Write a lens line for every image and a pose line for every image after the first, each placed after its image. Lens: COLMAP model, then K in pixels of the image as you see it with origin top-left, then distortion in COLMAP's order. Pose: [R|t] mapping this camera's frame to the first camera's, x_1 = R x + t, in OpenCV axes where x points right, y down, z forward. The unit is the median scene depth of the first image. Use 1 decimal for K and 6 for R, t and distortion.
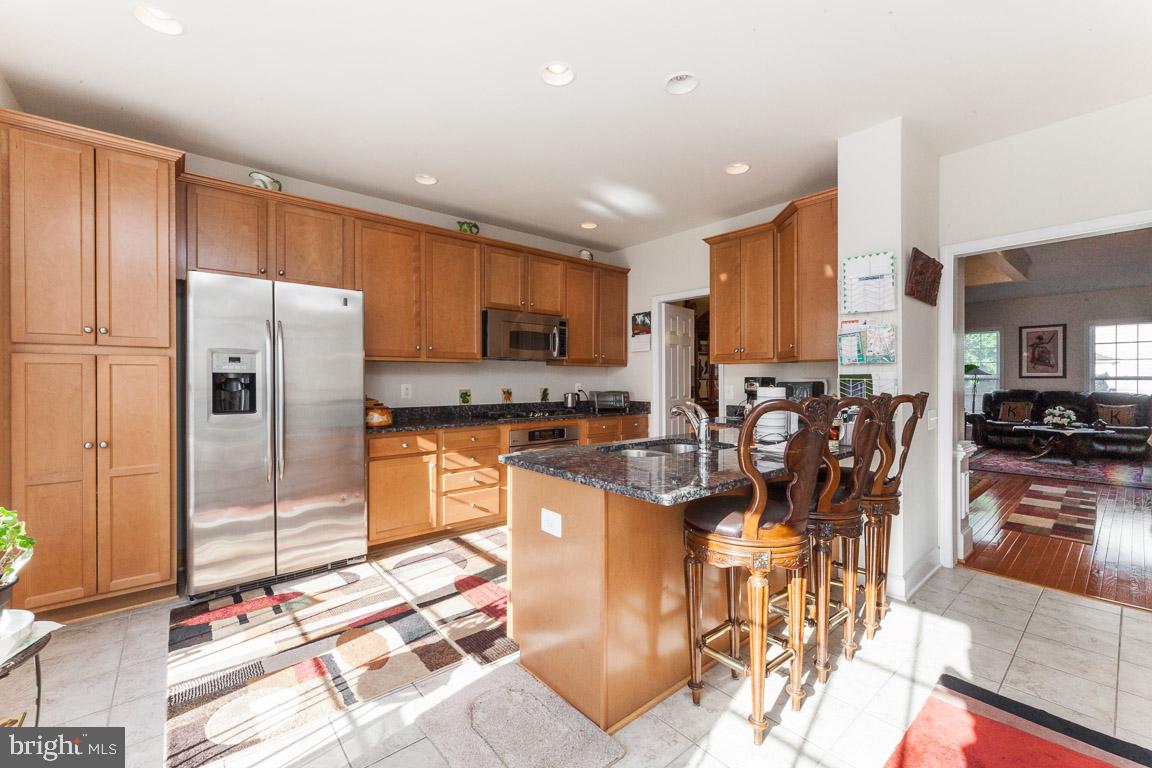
lens RADIAL K [[470.5, 0, 584.8], [0, 470.5, 381.7], [0, 0, 1]] dist [0.000224, 0.000261]
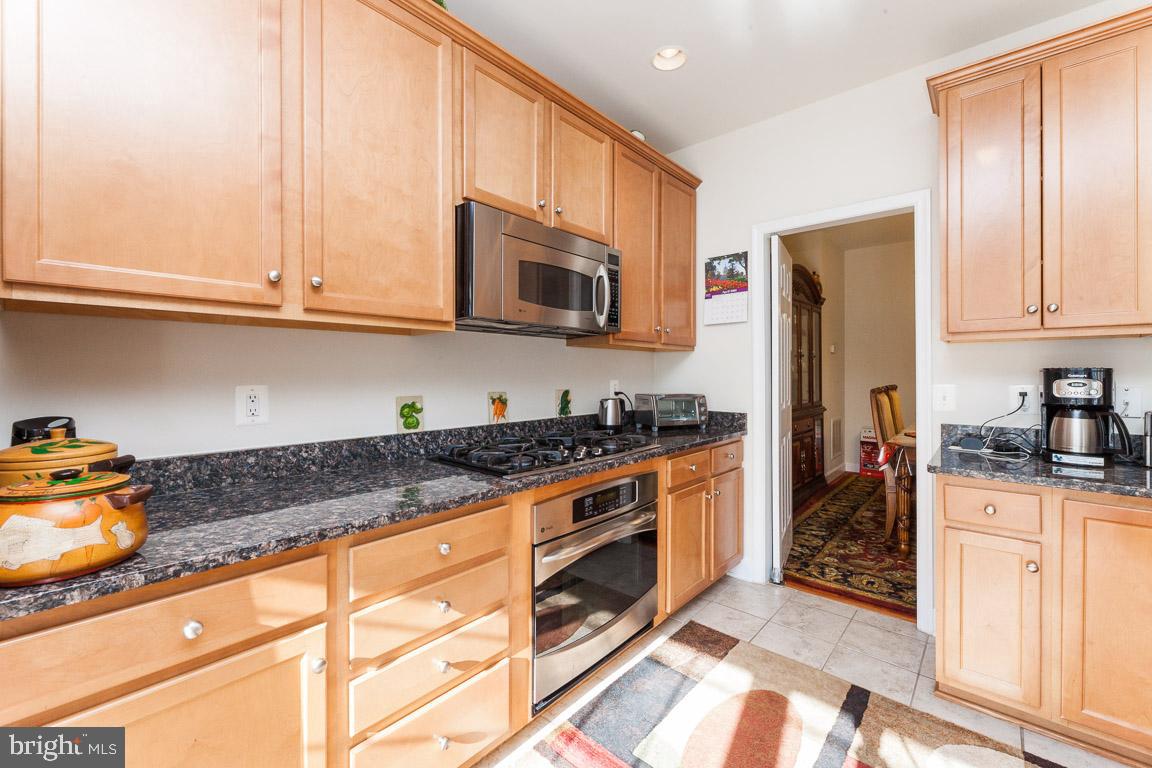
lens RADIAL K [[470.5, 0, 570.0], [0, 470.5, 372.7], [0, 0, 1]] dist [0.000224, 0.000261]
pose [[0.992834, 0.002640, 0.119476, -0.150159], [-0.002156, 0.999989, -0.004176, -0.002996], [-0.119486, 0.003888, 0.992828, 0.518304]]
